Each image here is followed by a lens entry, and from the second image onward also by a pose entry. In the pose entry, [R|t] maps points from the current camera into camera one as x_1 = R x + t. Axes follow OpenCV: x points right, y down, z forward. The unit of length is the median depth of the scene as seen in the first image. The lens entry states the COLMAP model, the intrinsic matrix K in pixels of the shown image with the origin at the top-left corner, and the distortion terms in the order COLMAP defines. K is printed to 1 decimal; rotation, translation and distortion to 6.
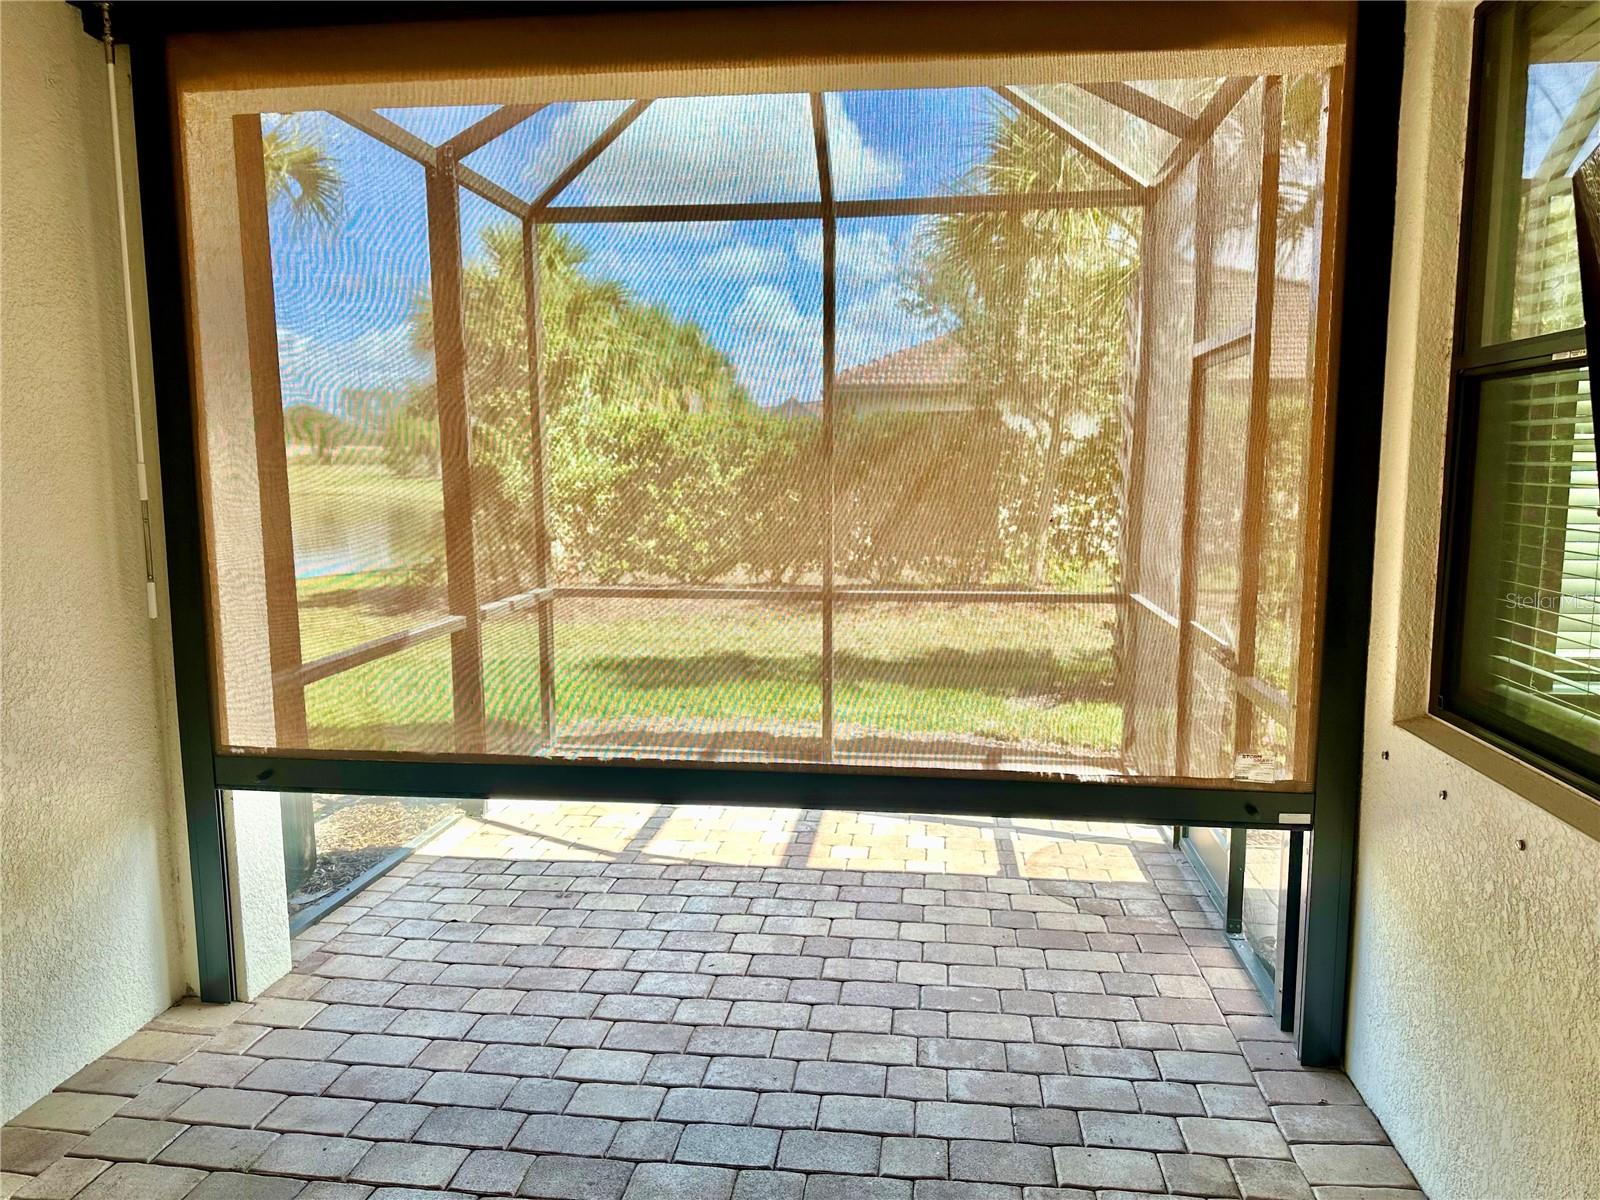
lens RADIAL K [[1120.0, 0, 800.0], [0, 1120.0, 600.0], [0, 0, 1]] dist [0.048572, -0.042830]
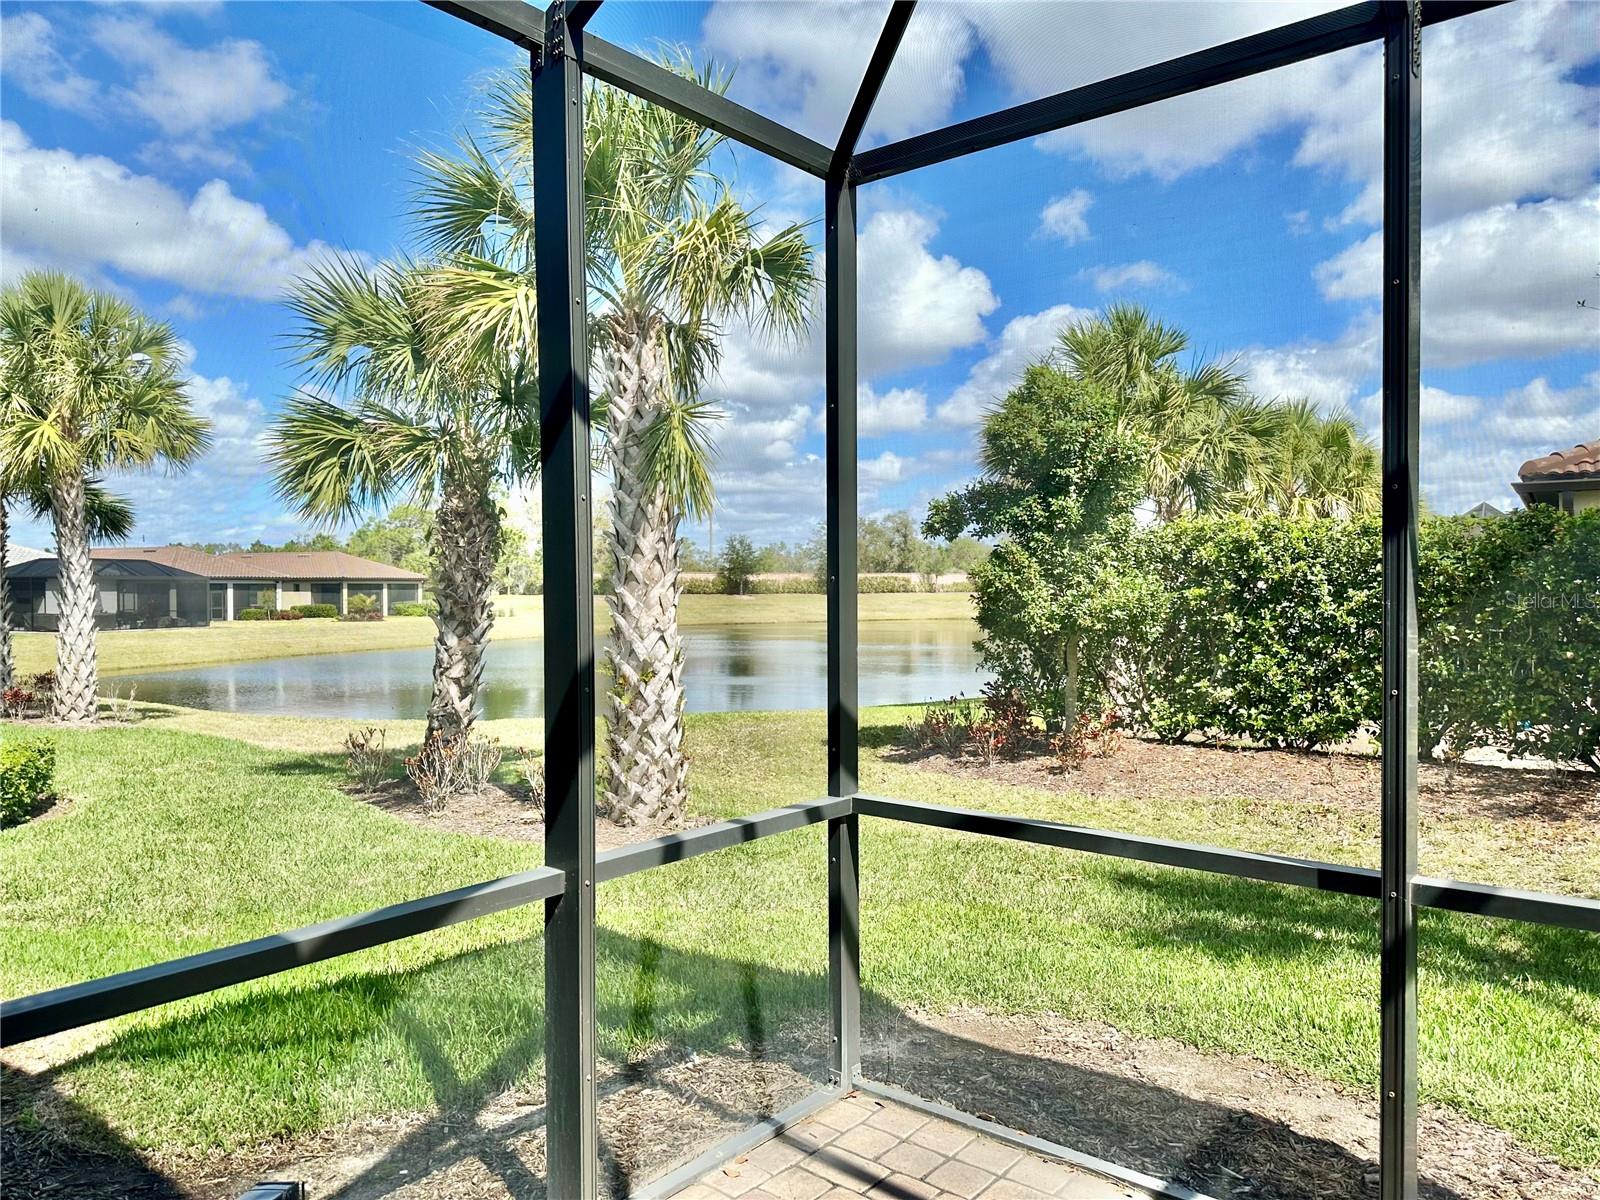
lens RADIAL K [[1120.0, 0, 800.0], [0, 1120.0, 600.0], [0, 0, 1]] dist [0.048572, -0.042830]
pose [[0.847054, -0.002084, -0.531502, 0.101479], [-0.057892, 0.993681, -0.096160, -0.092058], [0.528344, 0.112222, 0.841581, 0.840280]]
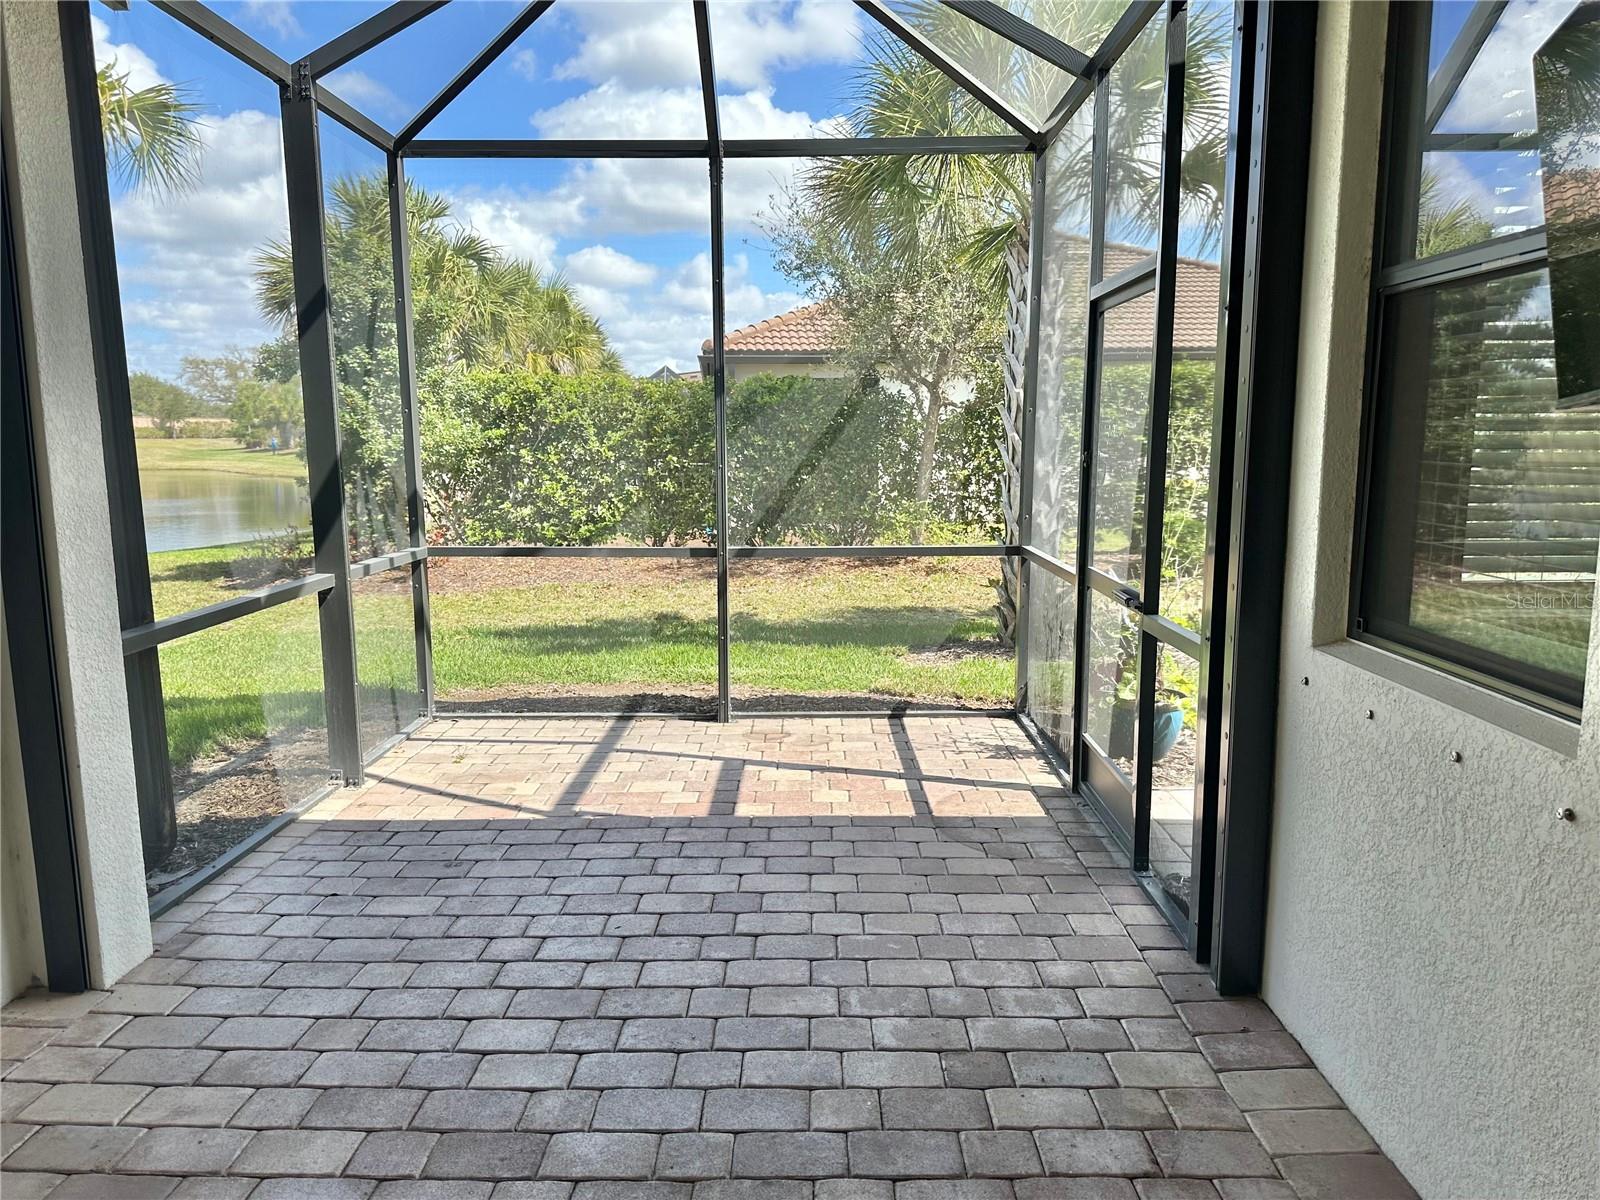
lens RADIAL K [[1116.9, 0, 788.0], [0, 1116.9, 596.8], [0, 0, 1]] dist [0.065074, -0.063743]
pose [[0.994756, -0.016893, 0.100875, -0.028272], [0.014903, 0.999680, 0.020454, 0.029319], [-0.101188, -0.018844, 0.994689, 0.046106]]
